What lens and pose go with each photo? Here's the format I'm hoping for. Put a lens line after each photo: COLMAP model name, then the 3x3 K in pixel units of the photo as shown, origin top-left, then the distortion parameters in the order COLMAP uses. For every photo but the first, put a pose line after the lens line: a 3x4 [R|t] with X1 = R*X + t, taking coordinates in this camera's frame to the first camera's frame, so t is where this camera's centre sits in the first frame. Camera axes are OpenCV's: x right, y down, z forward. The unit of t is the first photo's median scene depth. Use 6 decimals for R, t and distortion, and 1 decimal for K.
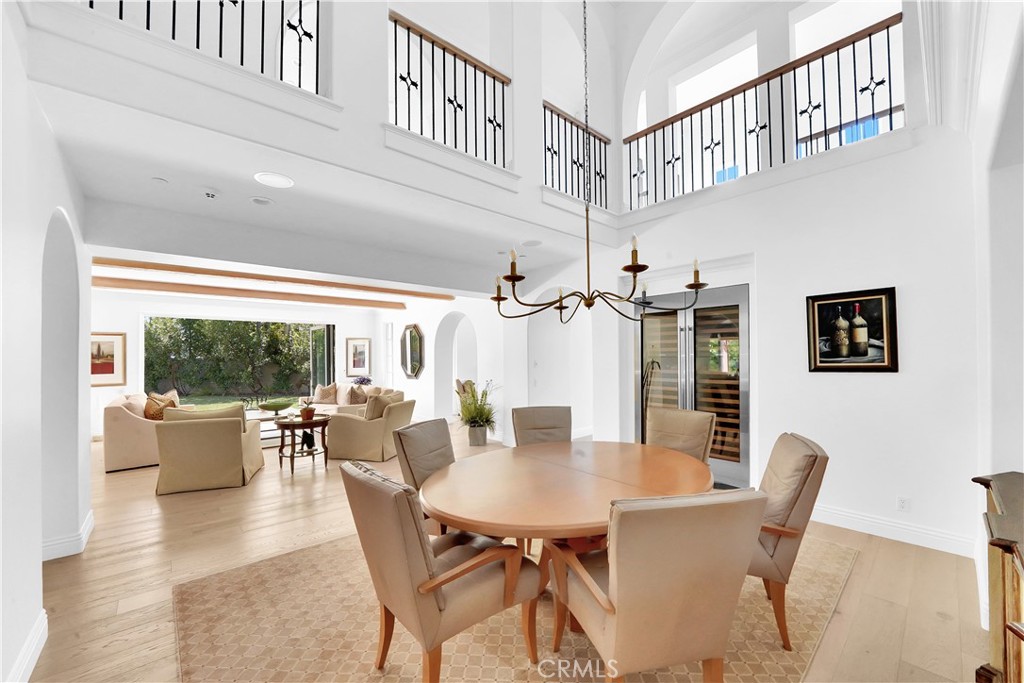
lens RADIAL K [[398.2, 0, 512.7], [0, 398.2, 350.3], [0, 0, 1]] dist [0.000150, -0.000025]
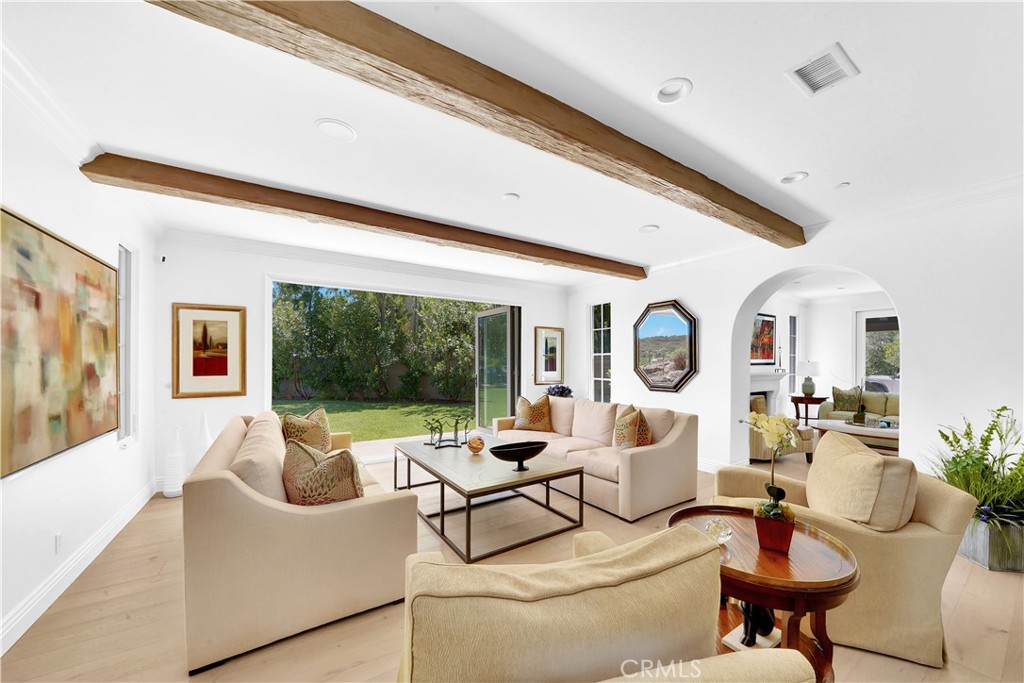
lens RADIAL K [[373.5, 0, 512.3], [0, 373.5, 362.1], [0, 0, 1]] dist [0.000287, 0.000045]
pose [[0.987350, 0.014009, -0.157935, -0.377983], [-0.011196, 0.999763, 0.018688, 0.018528], [0.158159, -0.016684, 0.987273, 0.395928]]
